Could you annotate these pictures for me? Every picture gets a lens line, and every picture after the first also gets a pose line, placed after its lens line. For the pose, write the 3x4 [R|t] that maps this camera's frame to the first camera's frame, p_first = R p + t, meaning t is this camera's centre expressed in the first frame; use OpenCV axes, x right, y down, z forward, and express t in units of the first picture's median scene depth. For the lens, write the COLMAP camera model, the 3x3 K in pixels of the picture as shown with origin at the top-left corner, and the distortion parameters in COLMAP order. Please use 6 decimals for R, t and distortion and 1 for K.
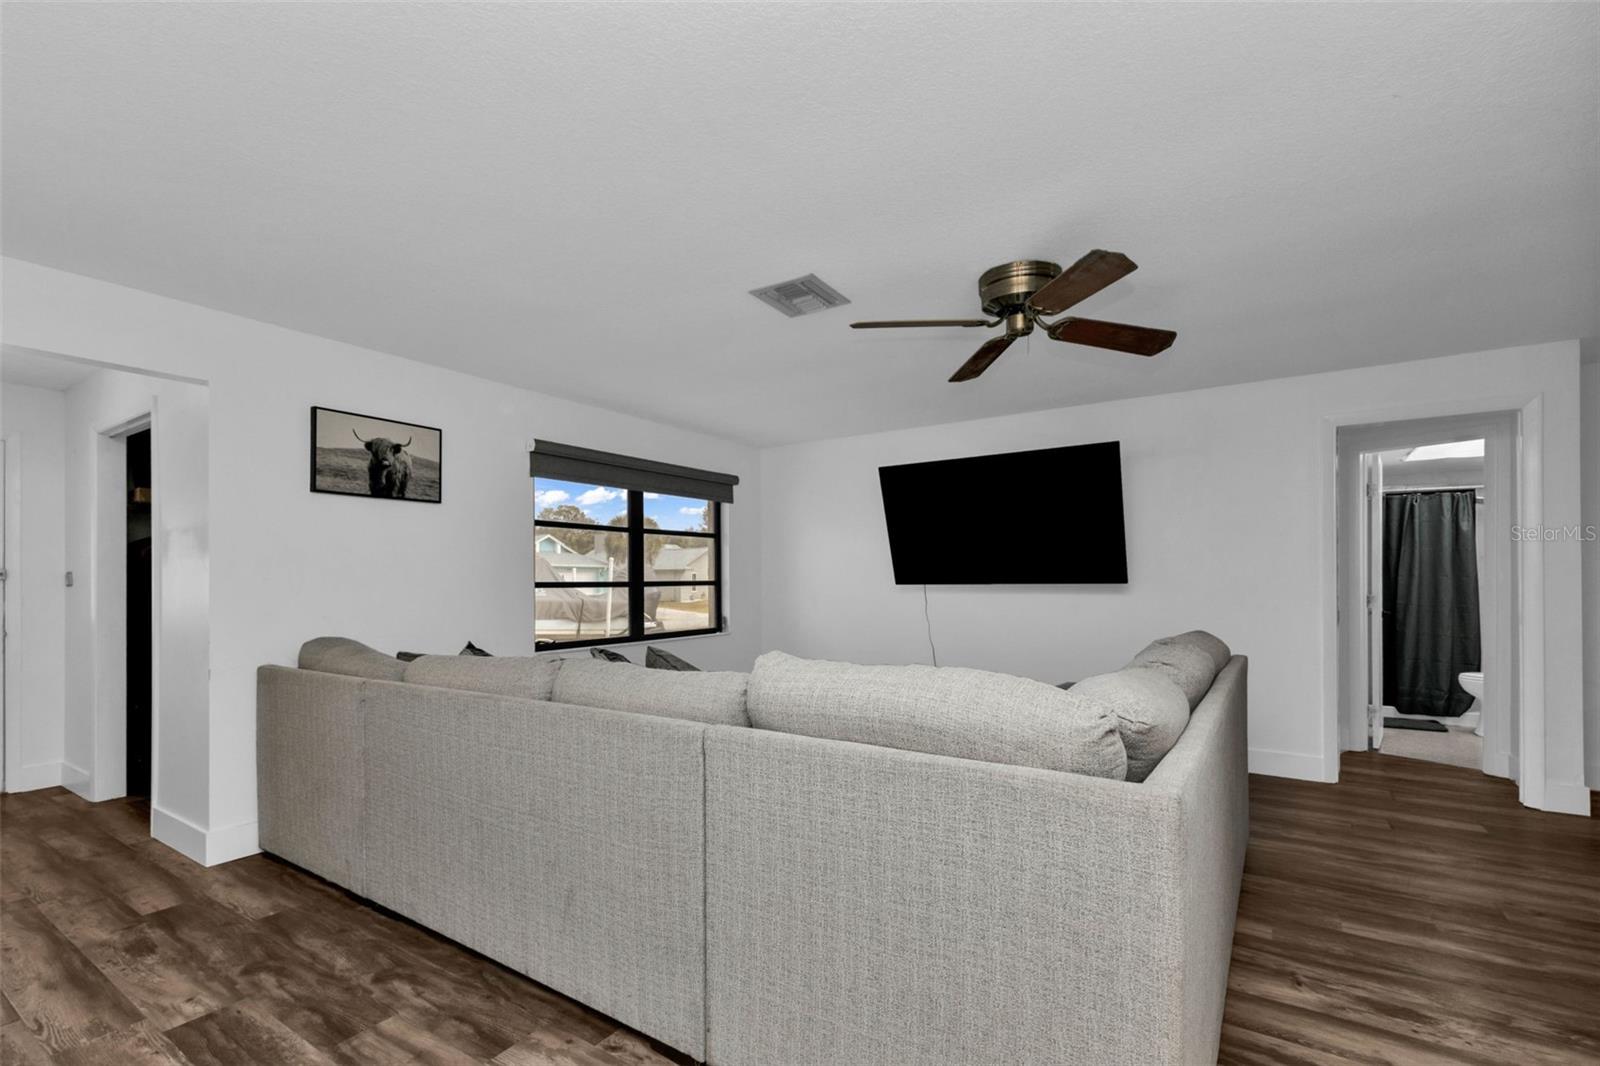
lens RADIAL K [[690.4, 0, 797.1], [0, 690.4, 581.9], [0, 0, 1]] dist [-0.000432, -0.000863]
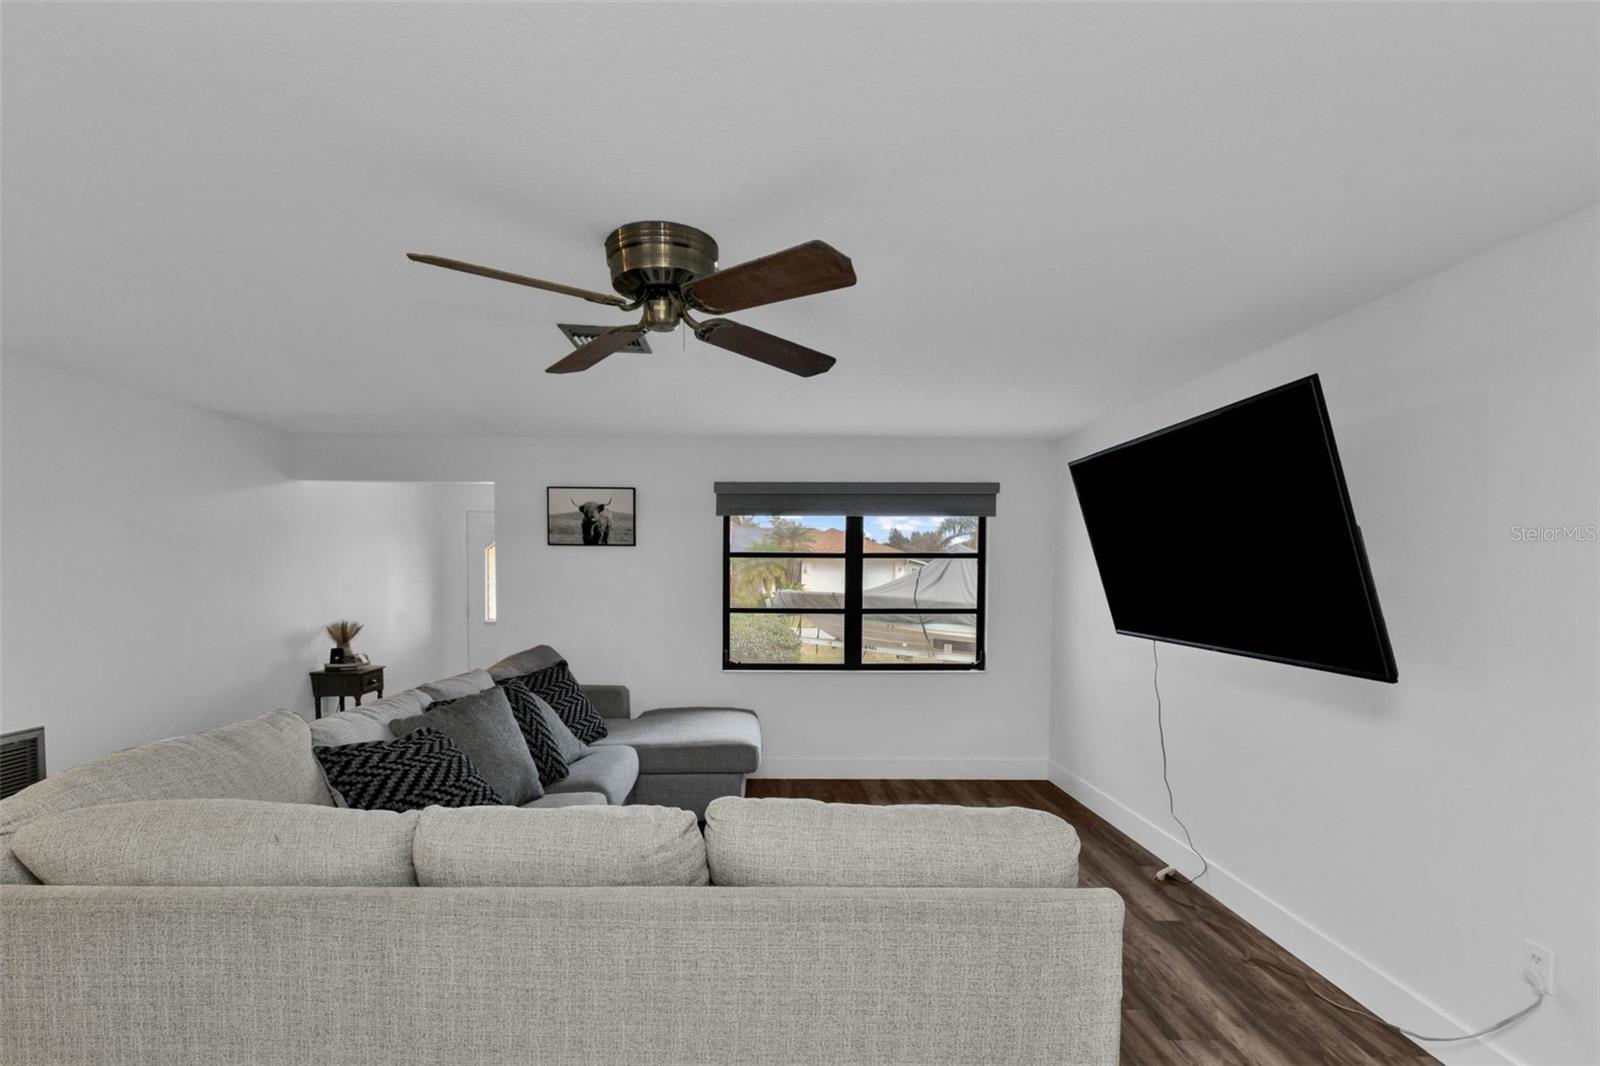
lens RADIAL K [[702.9, 0, 799.6], [0, 702.9, 597.8], [0, 0, 1]] dist [0.017130, 0.000044]
pose [[0.567016, 0.039867, -0.822741, 0.874483], [-0.011047, 0.999106, 0.040799, -0.088291], [0.823633, -0.014045, 0.566950, 0.606484]]
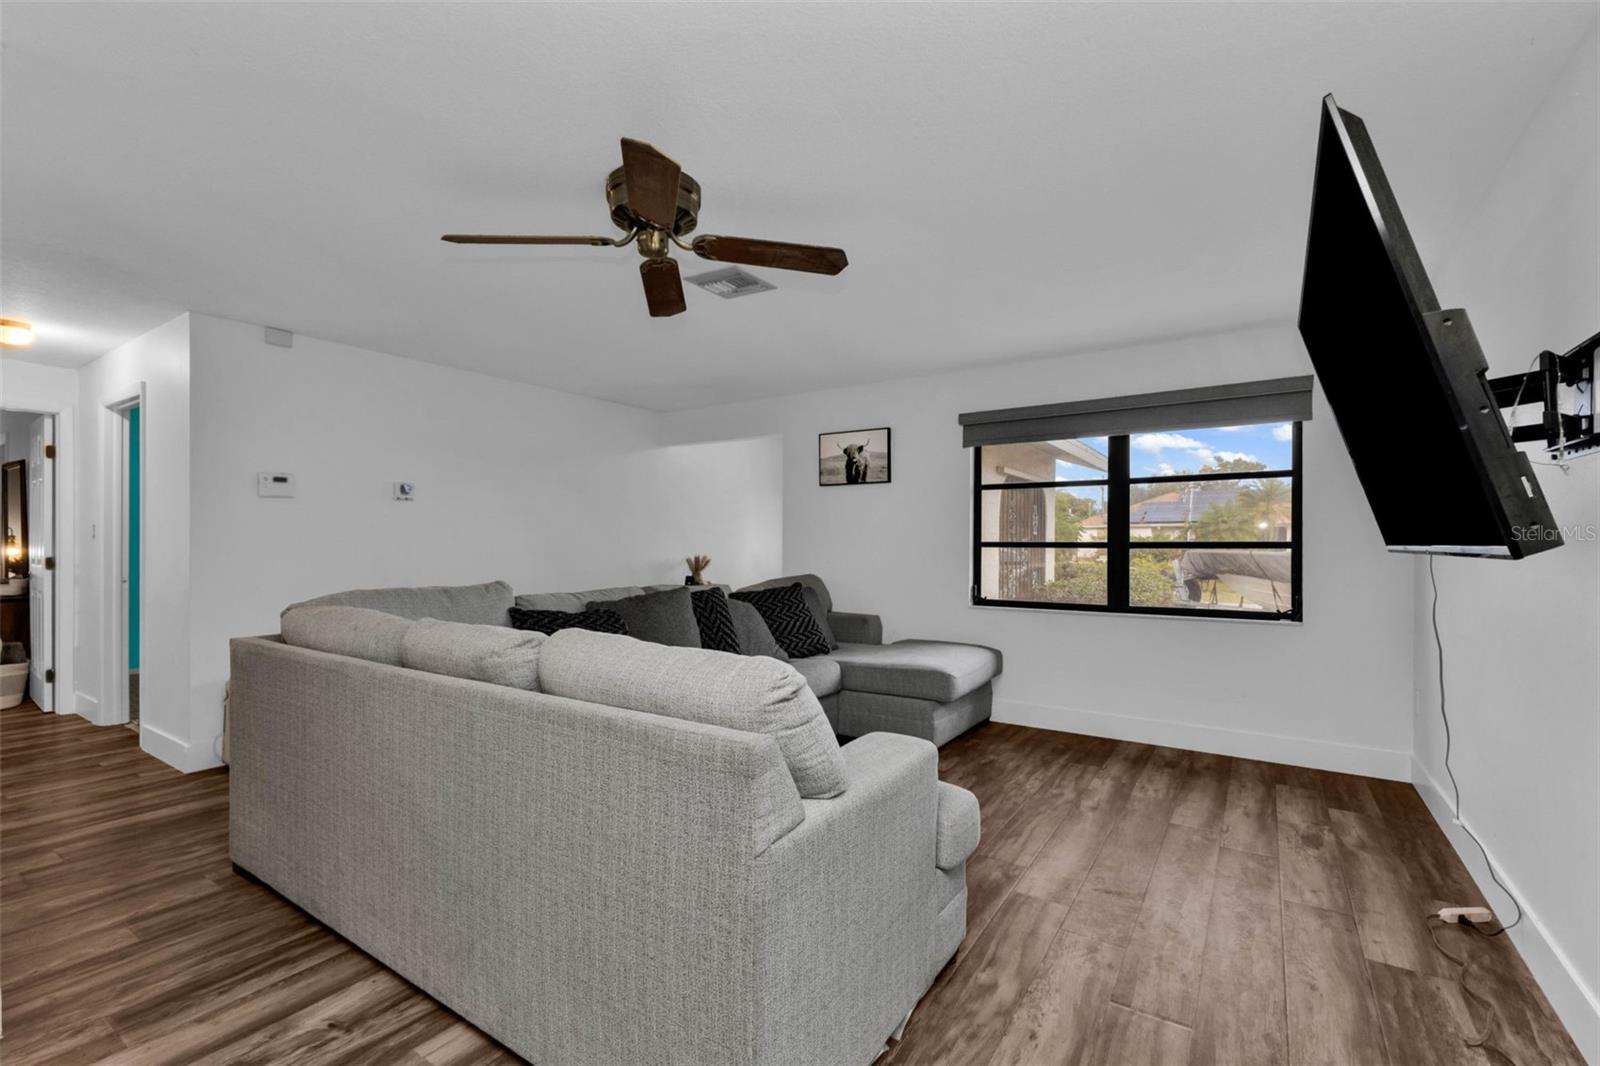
lens RADIAL K [[695.8, 0, 807.9], [0, 695.8, 521.3], [0, 0, 1]] dist [0.015073, -0.000486]
pose [[0.022701, -0.018159, -0.999577, 0.999025], [-0.001930, 0.999832, -0.018207, -0.015152], [0.999740, 0.002343, 0.022662, 0.964008]]
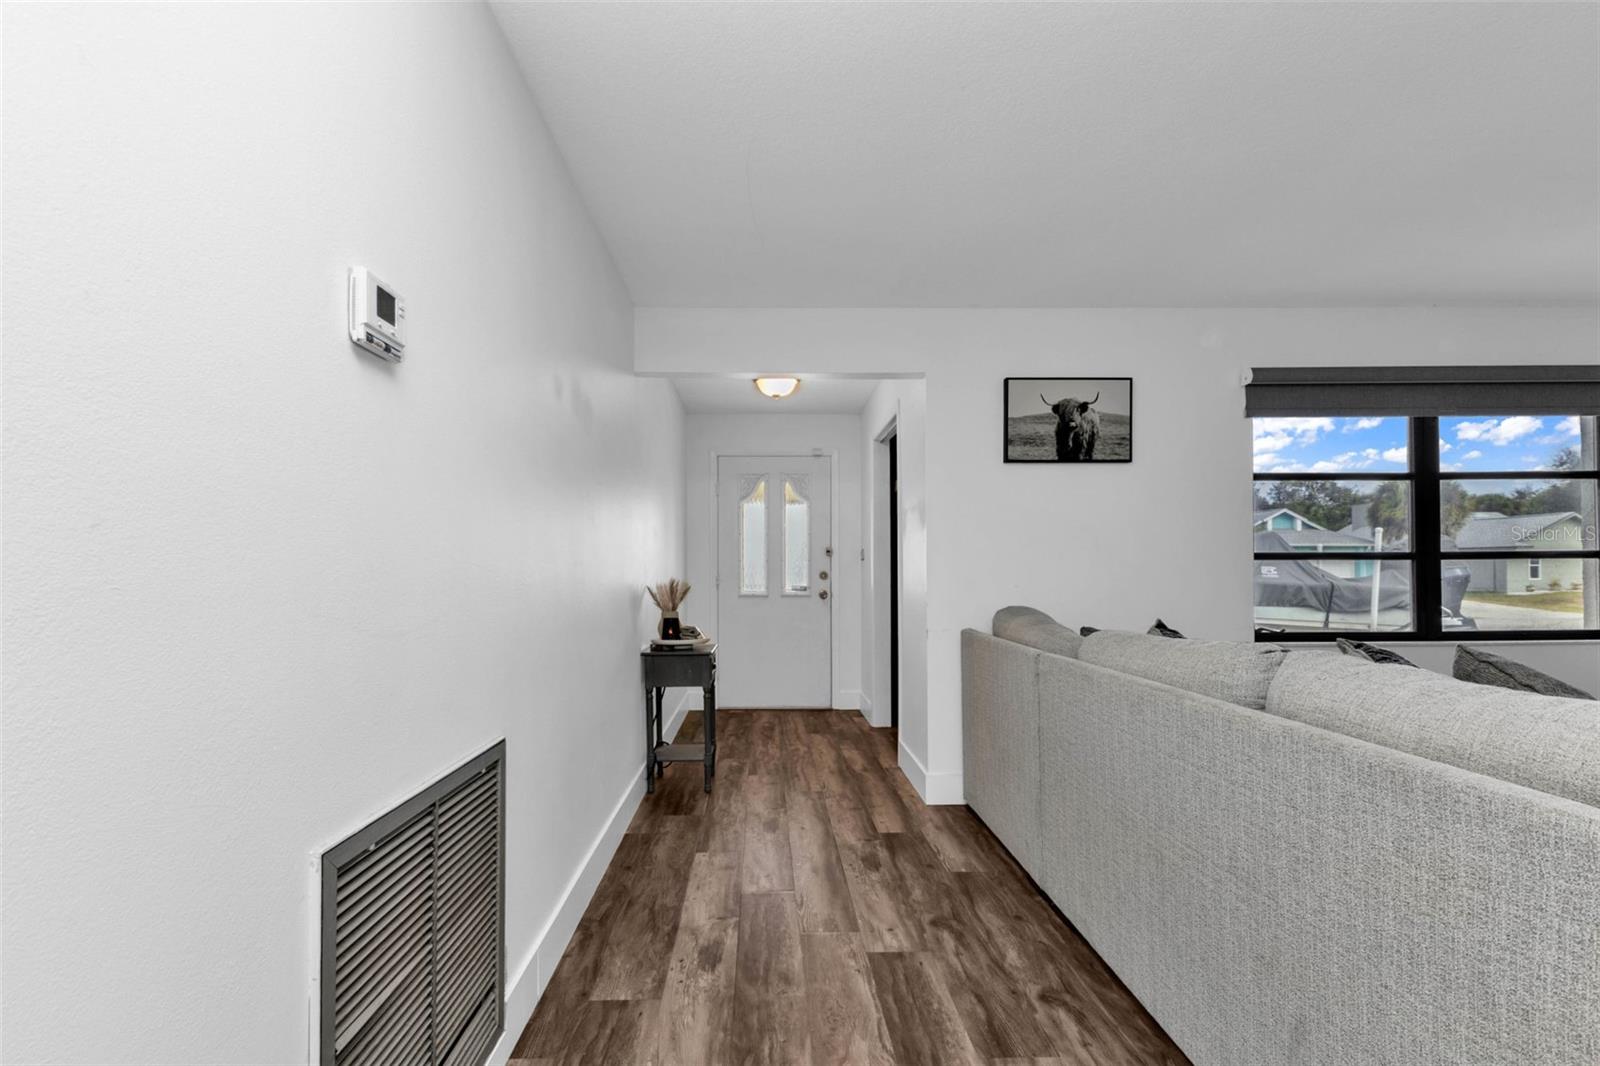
lens RADIAL K [[705.8, 0, 790.6], [0, 705.8, 555.1], [0, 0, 1]] dist [0.012932, -0.000483]
pose [[0.578509, -0.008650, -0.815630, -0.038525], [-0.002699, 0.999918, -0.012518, 0.020665], [0.815672, 0.009443, 0.578438, 0.147612]]
